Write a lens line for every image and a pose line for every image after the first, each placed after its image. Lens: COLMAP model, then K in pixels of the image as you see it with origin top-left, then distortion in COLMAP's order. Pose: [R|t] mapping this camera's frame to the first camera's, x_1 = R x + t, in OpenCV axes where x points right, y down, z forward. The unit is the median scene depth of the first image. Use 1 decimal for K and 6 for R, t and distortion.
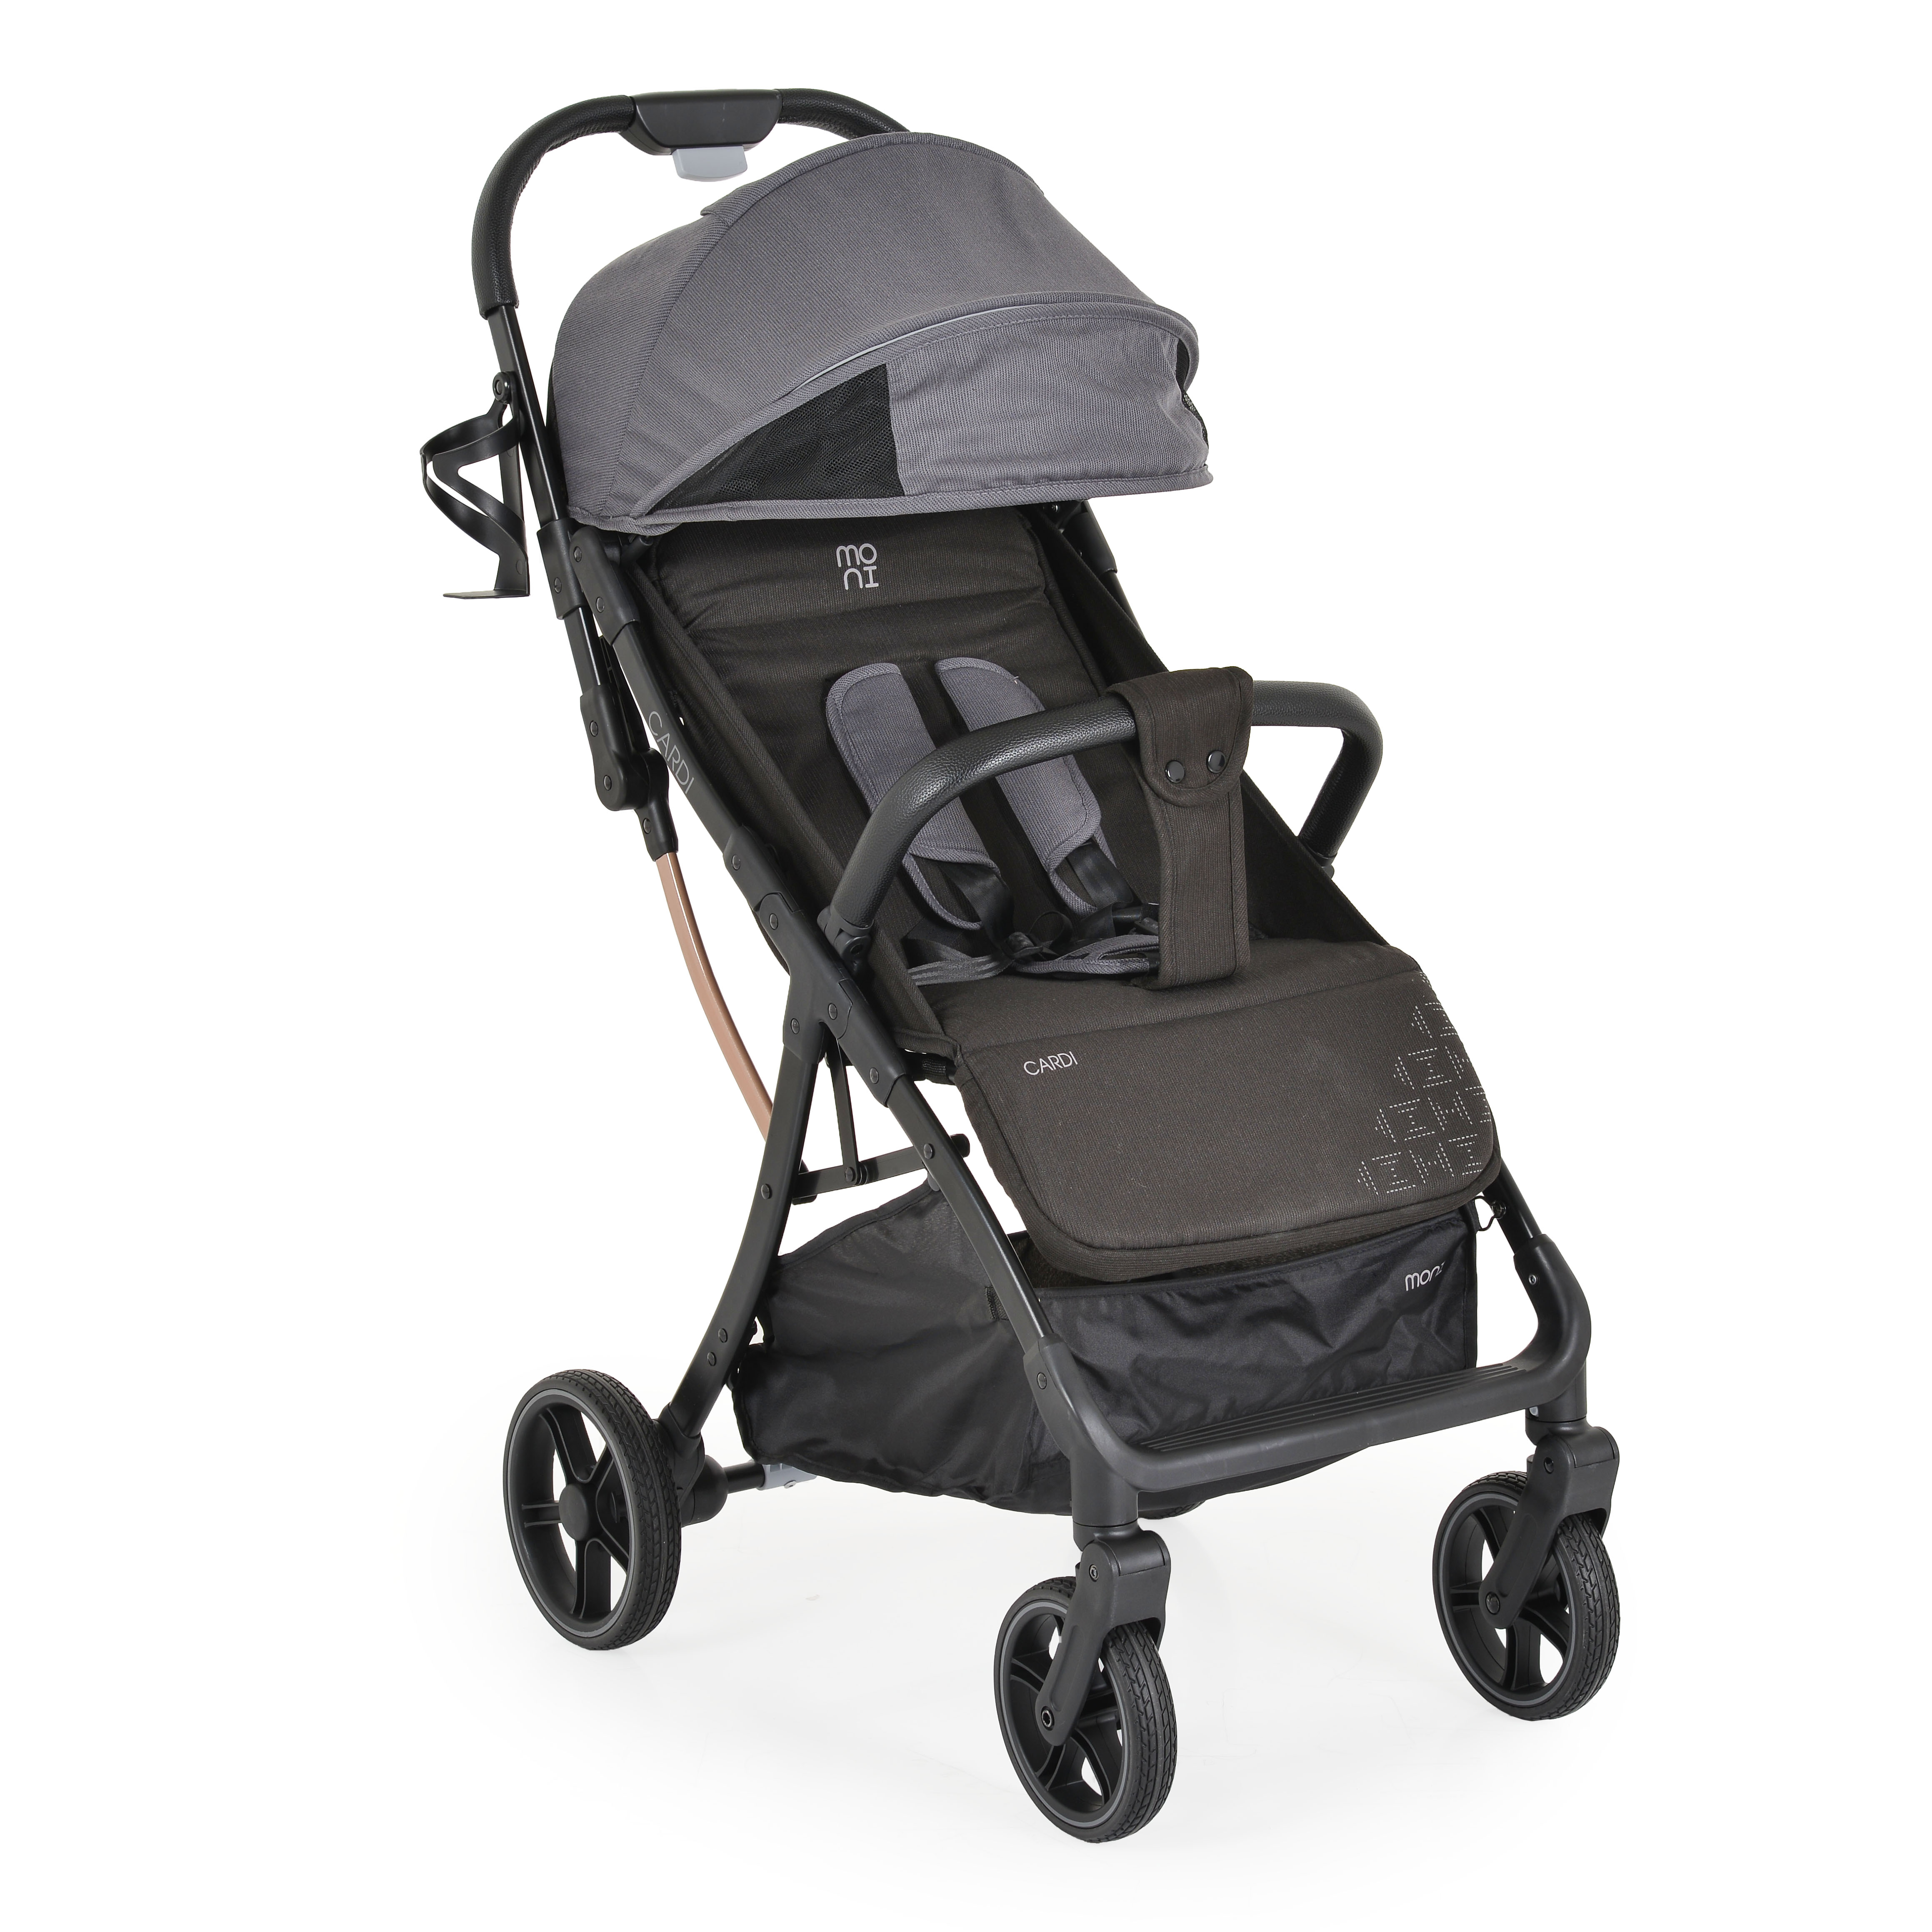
lens RADIAL K [[4747.8, 0, 965.1], [0, 4747.8, 956.1], [0, 0, 1]] dist [0.297242, 0.000000]
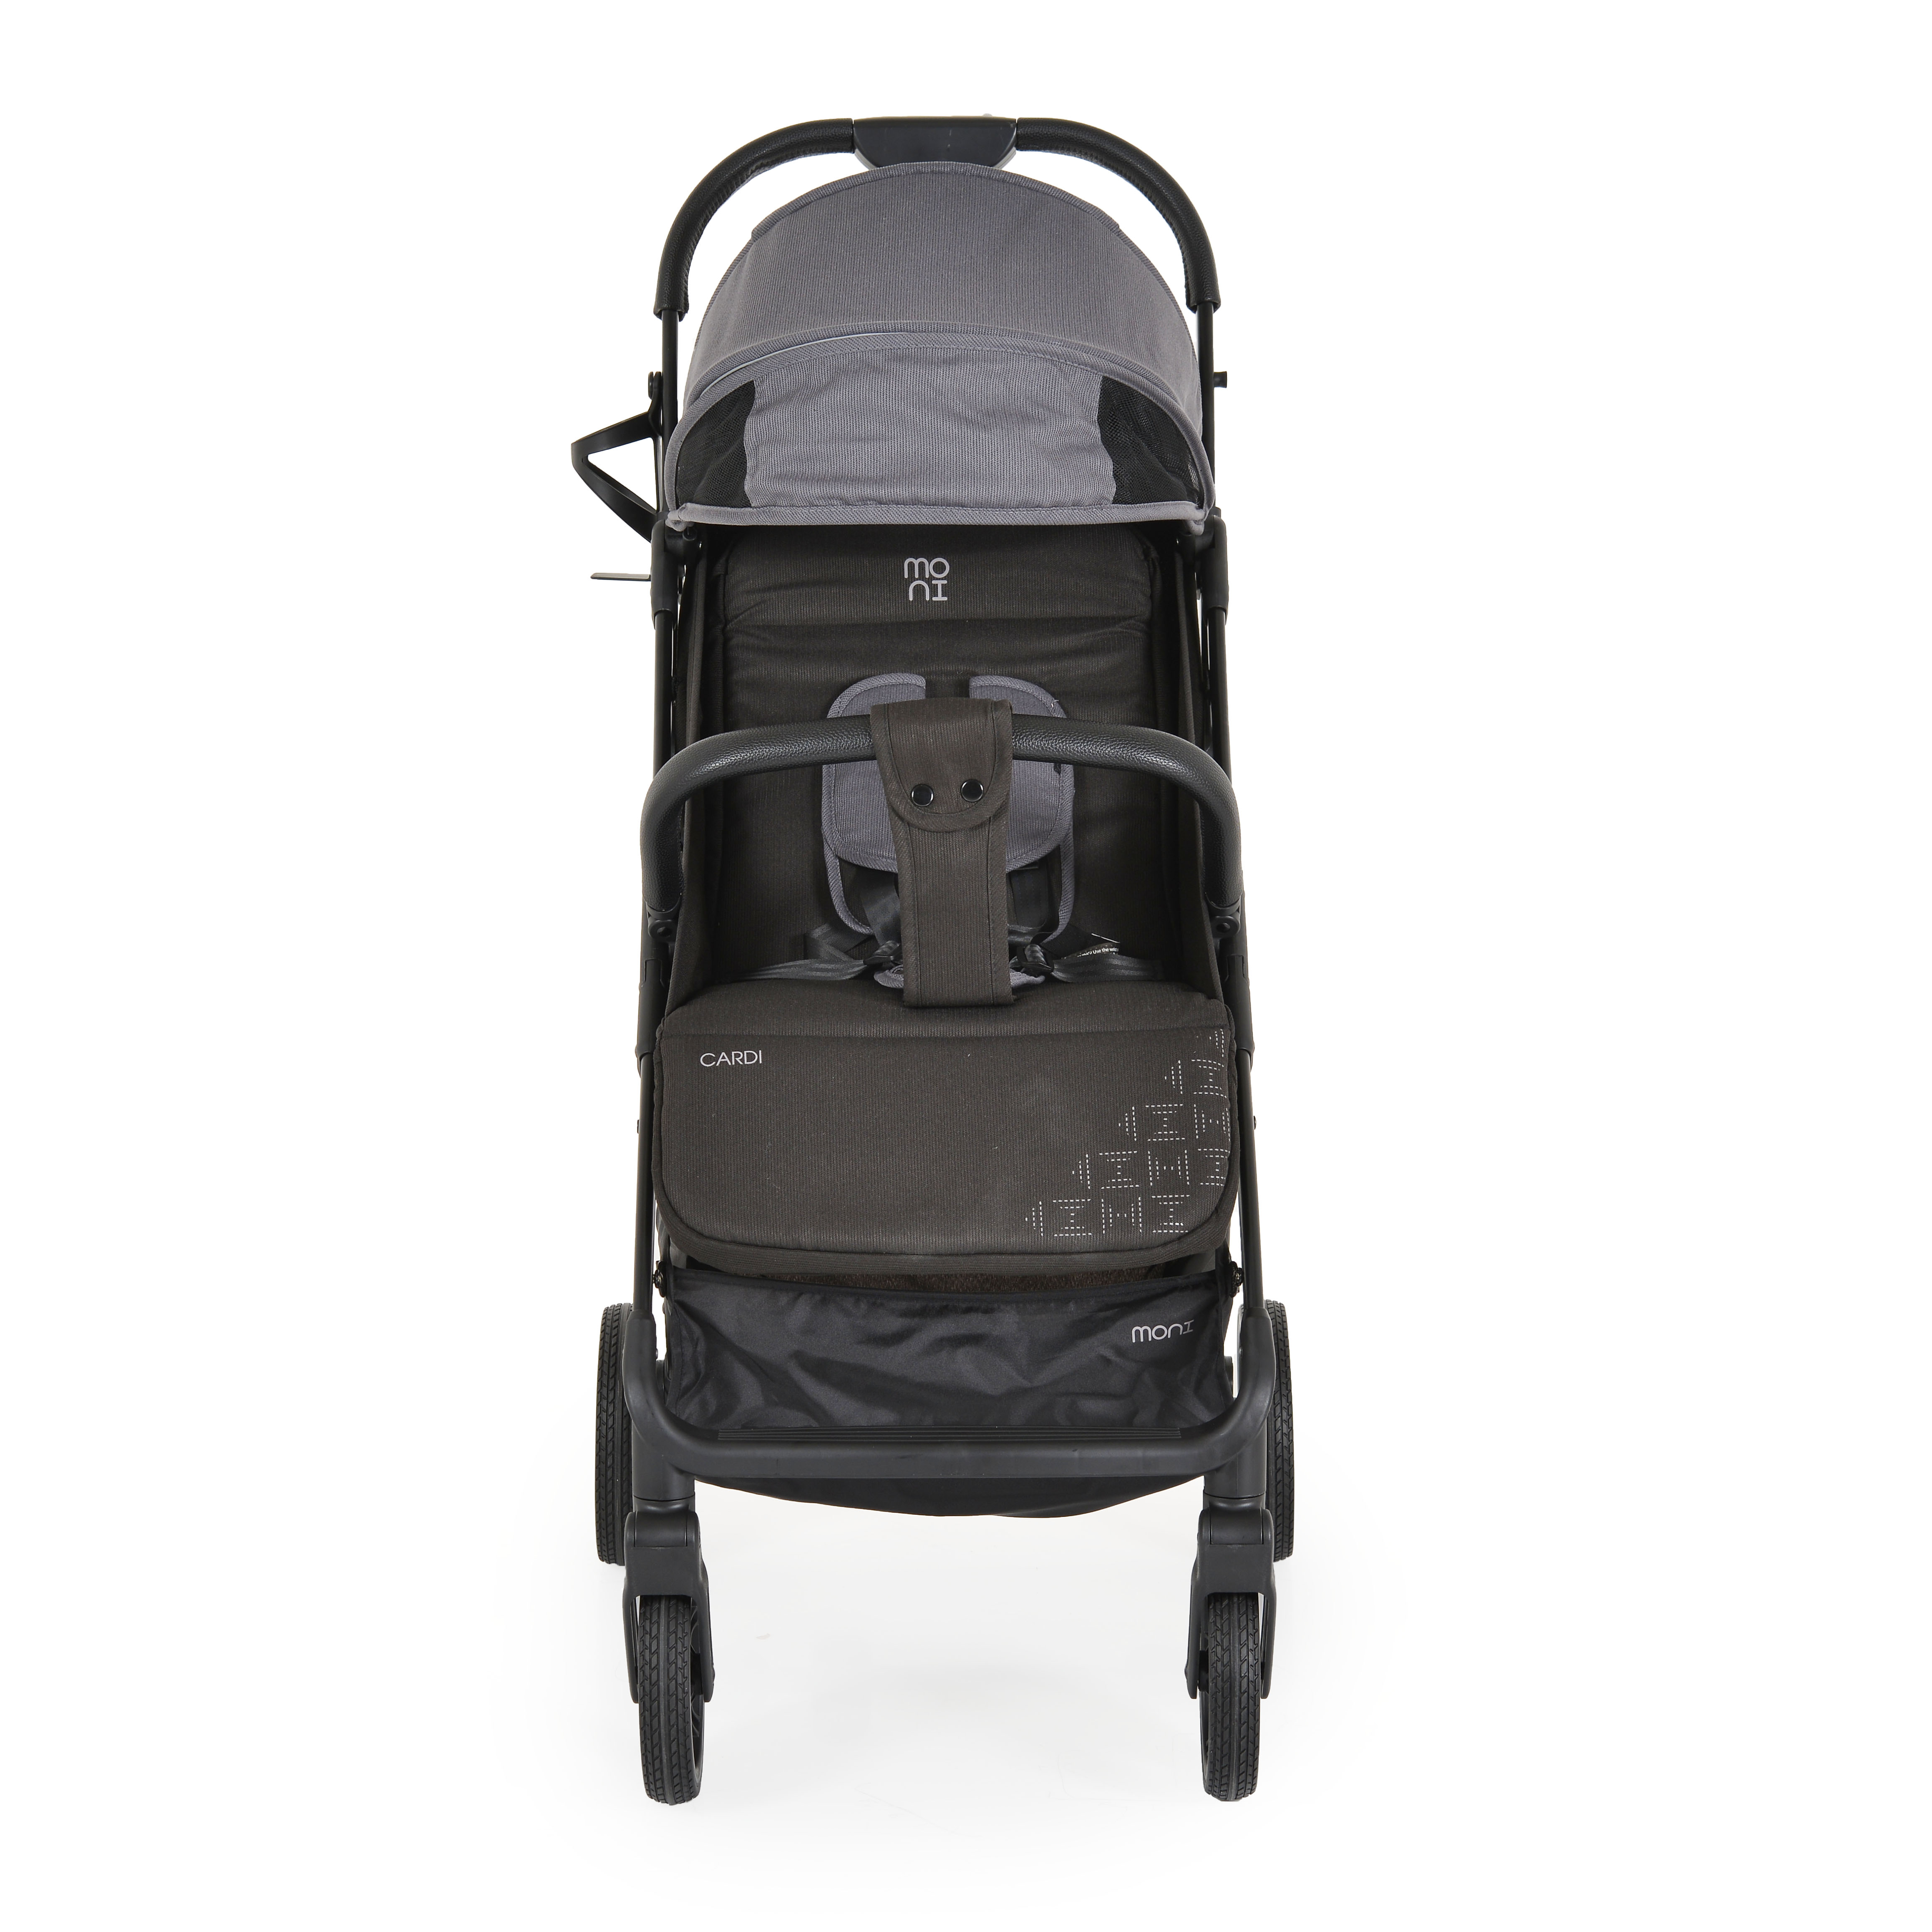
lens RADIAL K [[4747.8, 0, 965.2], [0, 4747.8, 975.8], [0, 0, 1]] dist [0.297242, 0.000000]
pose [[0.840136, 0.125176, -0.527733, 0.578669], [-0.123136, 0.991616, 0.039178, -0.040388], [0.528212, 0.032068, 0.848507, 0.135901]]
